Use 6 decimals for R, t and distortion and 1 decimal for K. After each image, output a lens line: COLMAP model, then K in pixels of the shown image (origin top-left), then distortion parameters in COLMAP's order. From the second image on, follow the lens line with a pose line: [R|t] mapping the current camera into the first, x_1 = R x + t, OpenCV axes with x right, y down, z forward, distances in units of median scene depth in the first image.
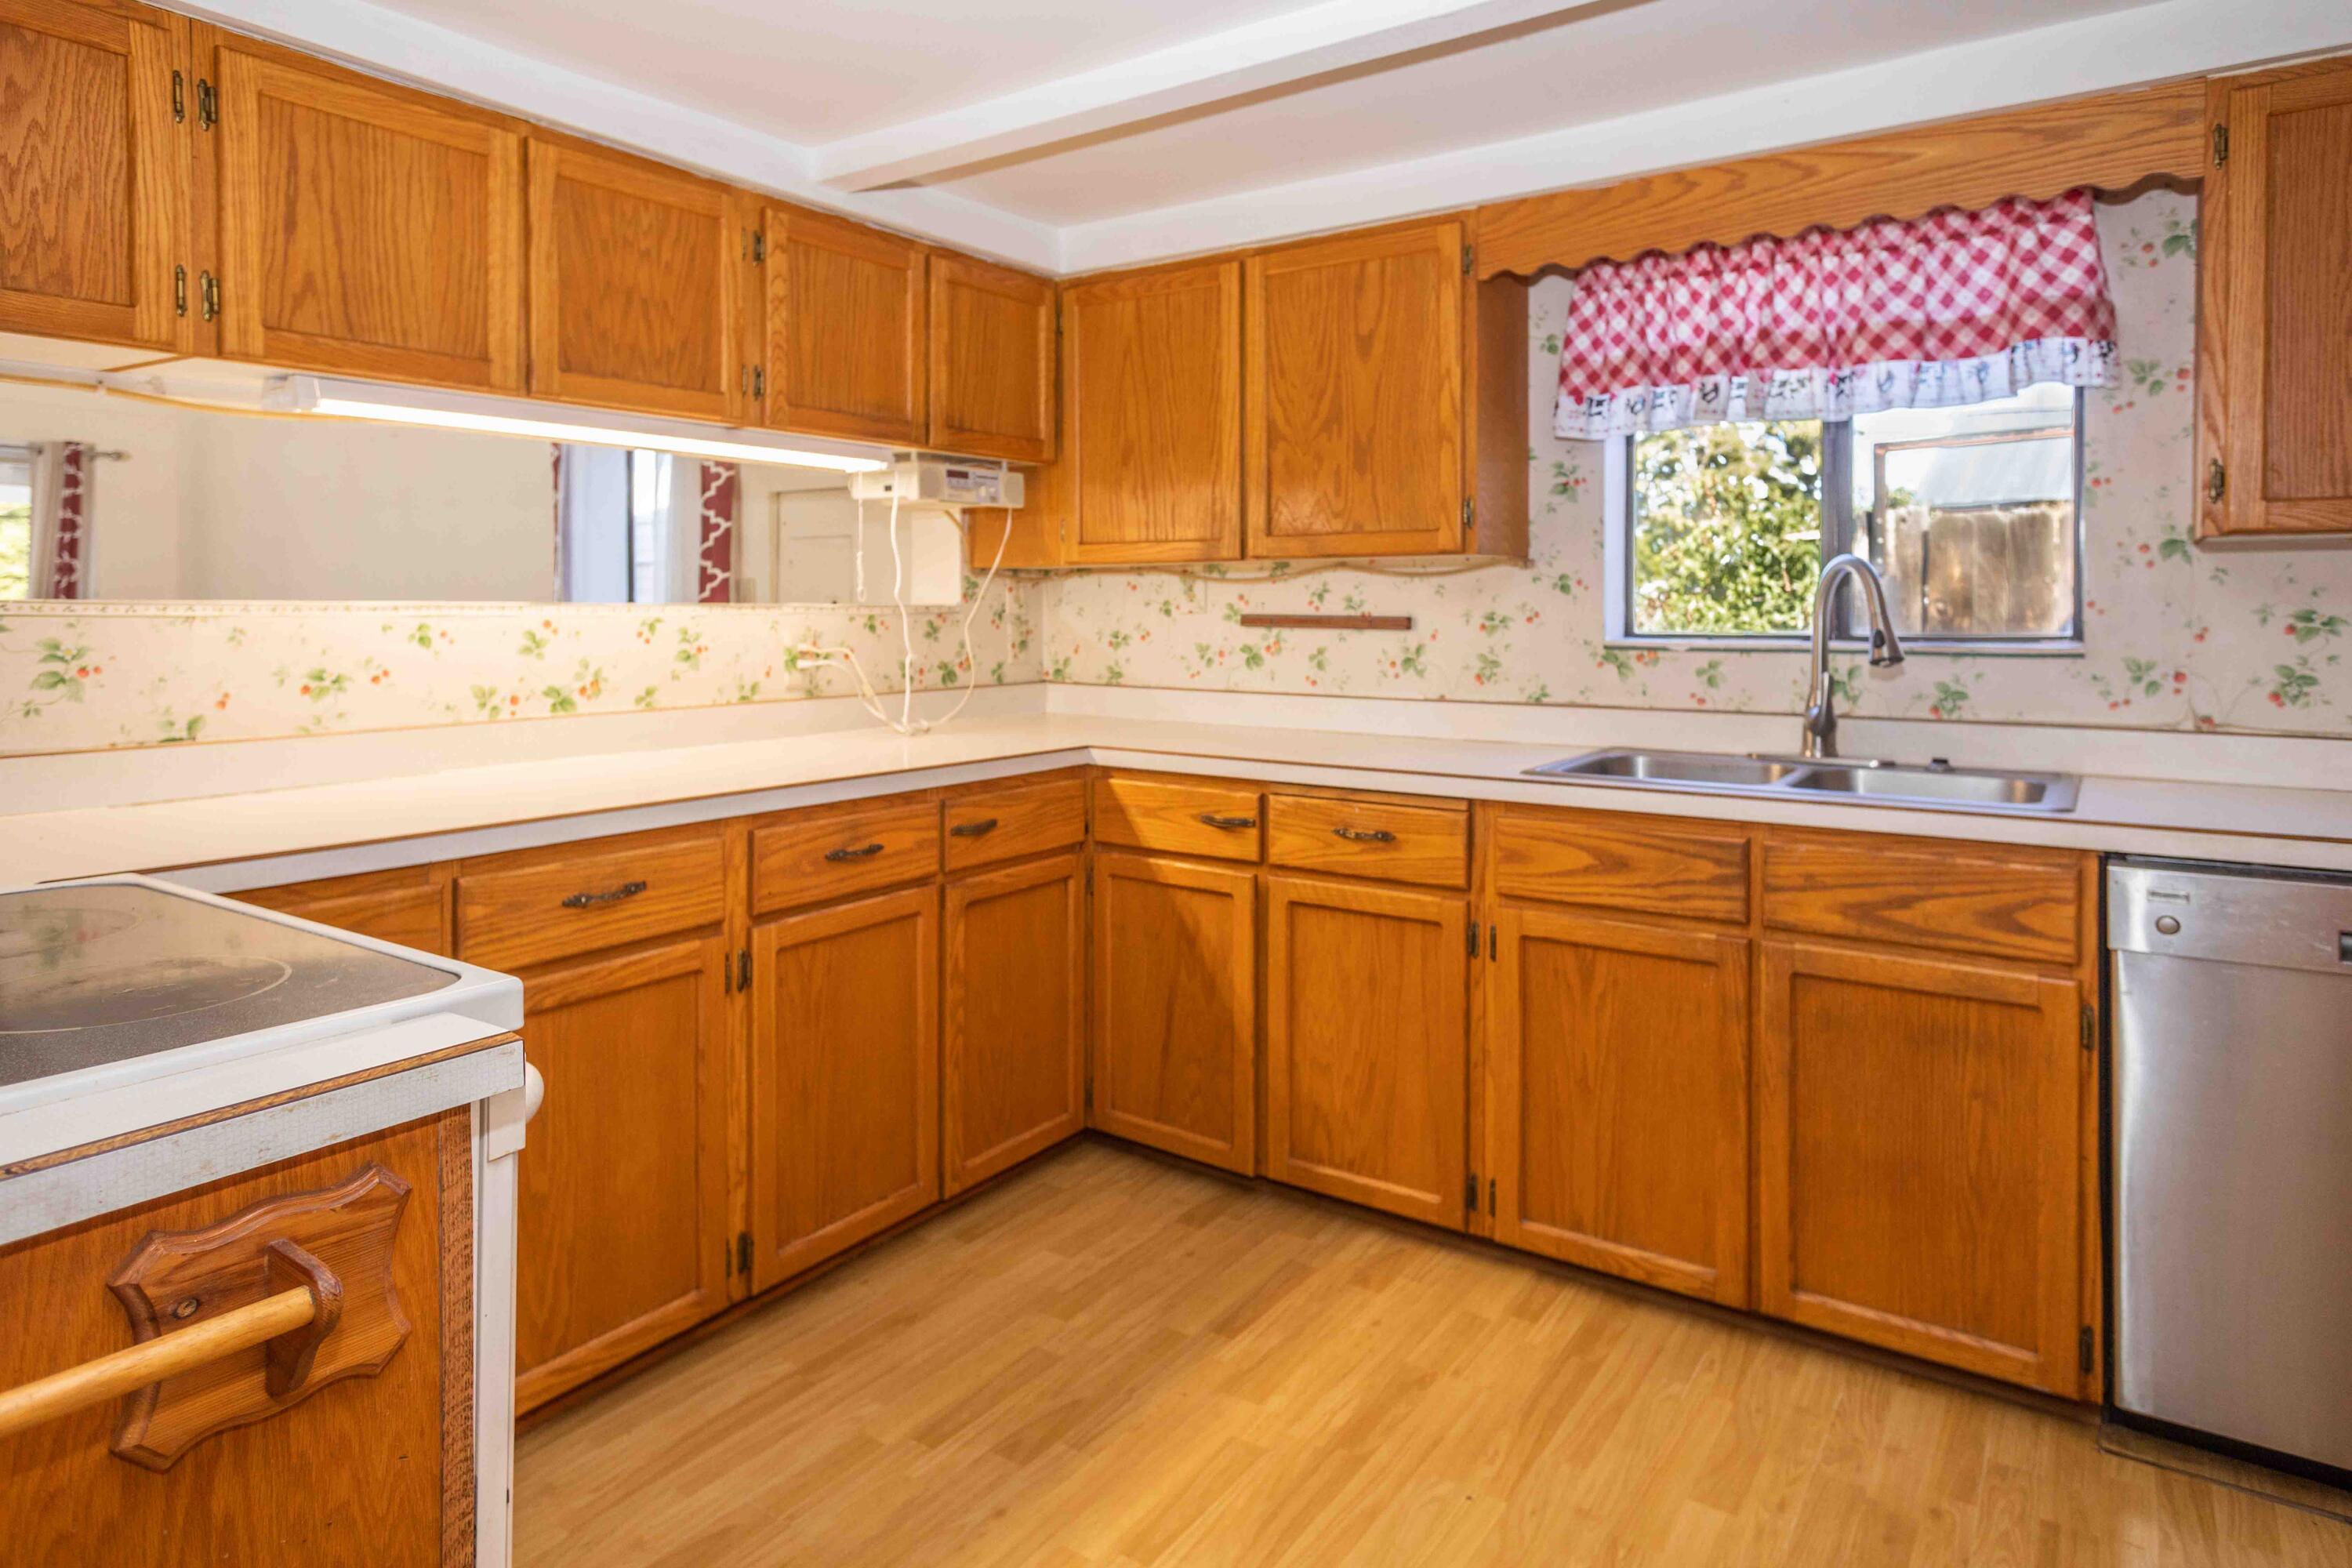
lens RADIAL K [[1350.9, 0, 1176.3], [0, 1350.9, 669.5], [0, 0, 1]] dist [0.012121, -0.001192]
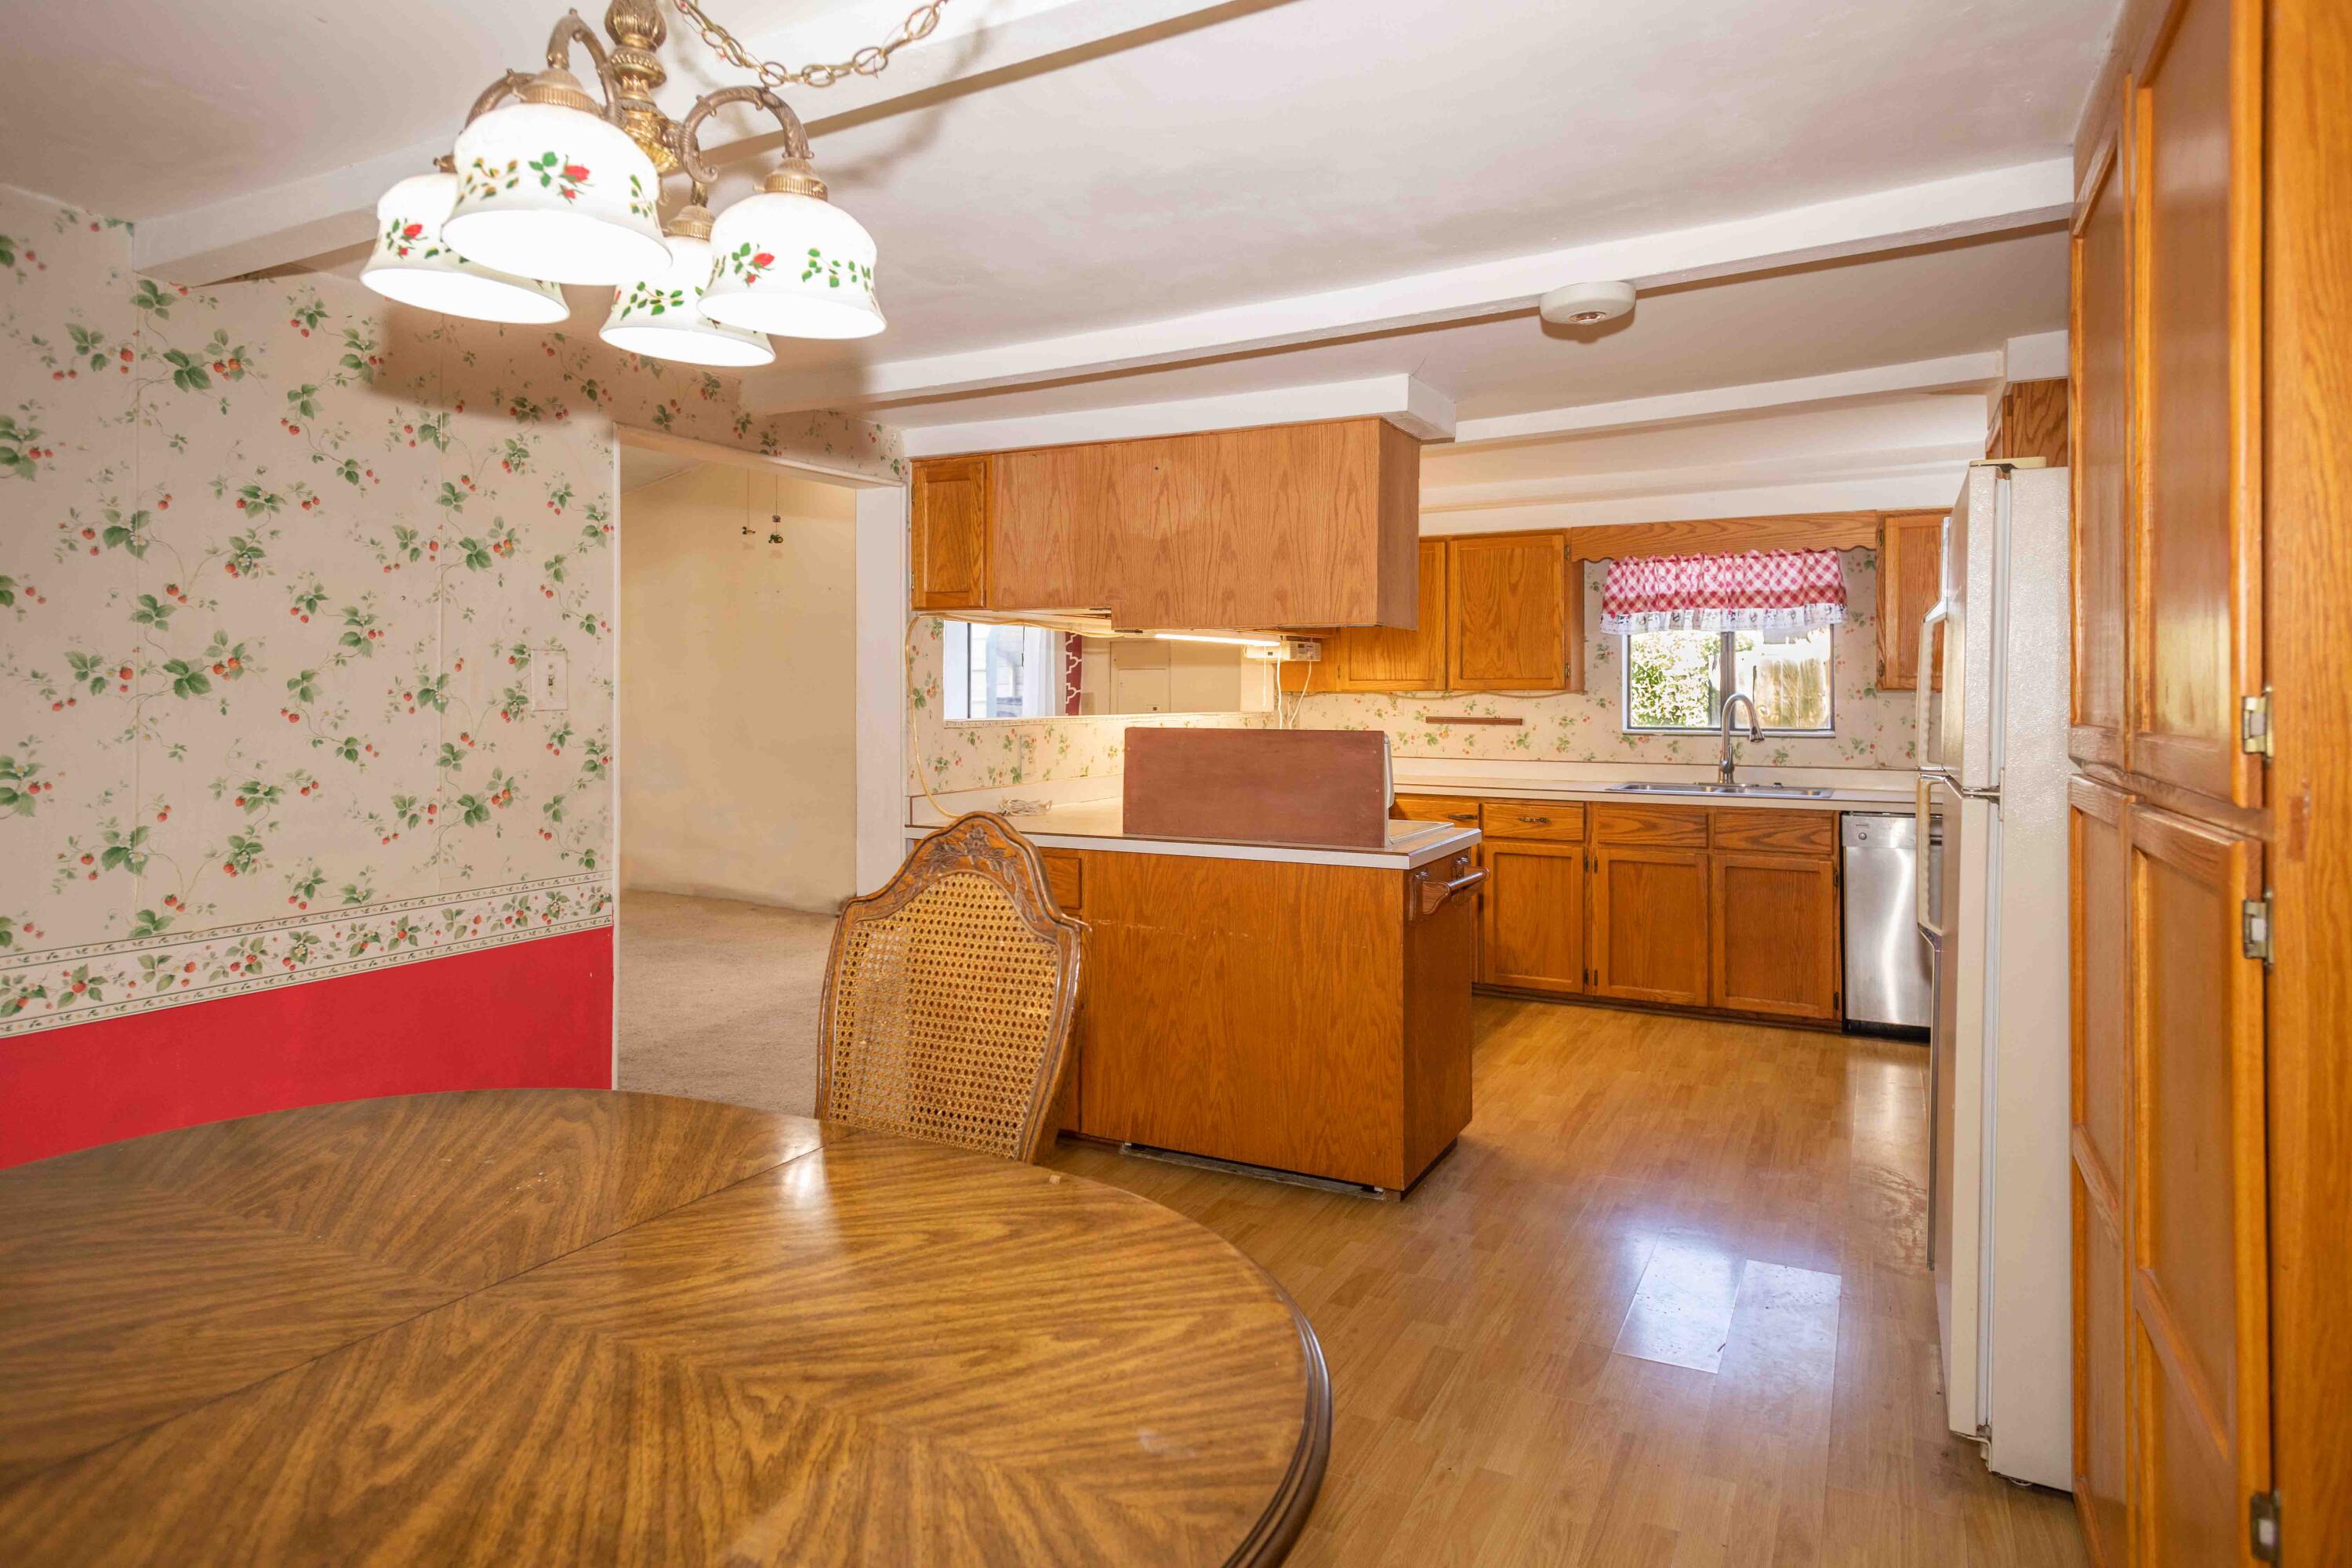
lens RADIAL K [[1379.8, 0, 1172.8], [0, 1379.8, 739.8], [0, 0, 1]] dist [0.003677, 0.000614]
pose [[0.991044, -0.003193, 0.133498, -0.751980], [0.004453, 0.999948, -0.009142, 0.010195], [-0.133462, 0.009655, 0.991007, -1.162594]]
